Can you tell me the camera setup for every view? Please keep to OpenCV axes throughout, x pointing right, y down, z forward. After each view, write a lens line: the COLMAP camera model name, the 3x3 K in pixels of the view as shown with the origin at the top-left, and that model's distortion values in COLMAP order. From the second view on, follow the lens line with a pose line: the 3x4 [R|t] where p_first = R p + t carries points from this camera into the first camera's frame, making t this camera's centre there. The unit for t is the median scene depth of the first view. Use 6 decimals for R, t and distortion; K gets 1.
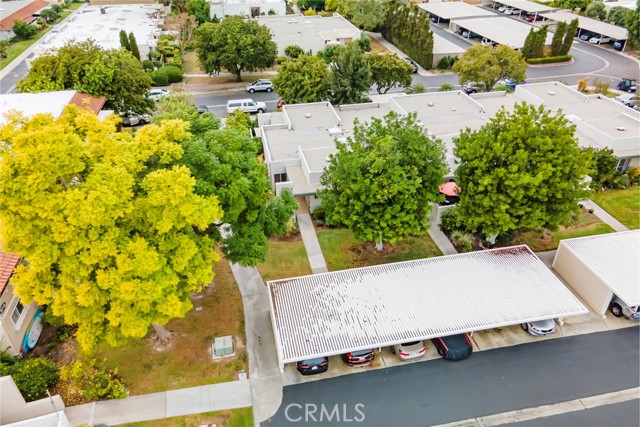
lens RADIAL K [[454.7, 0, 307.6], [0, 454.7, 212.7], [0, 0, 1]] dist [0.001531, -0.000362]
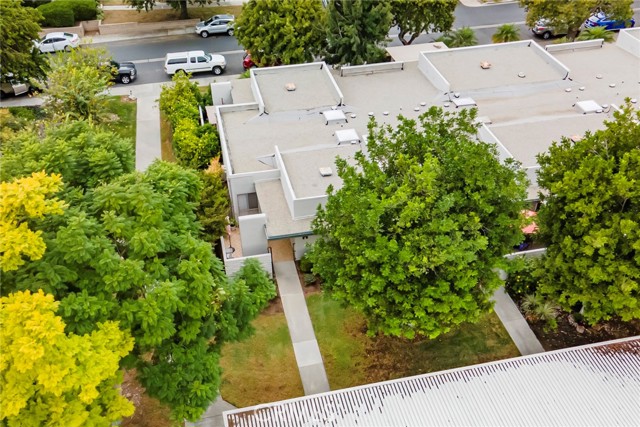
lens RADIAL K [[573.0, 0, 300.5], [0, 573.0, 214.6], [0, 0, 1]] dist [-0.014086, 0.068601]
pose [[0.999902, -0.010412, 0.009402, 0.006068], [0.009243, 0.993116, 0.116770, -0.156359], [-0.010553, -0.116672, 0.993114, 0.231804]]
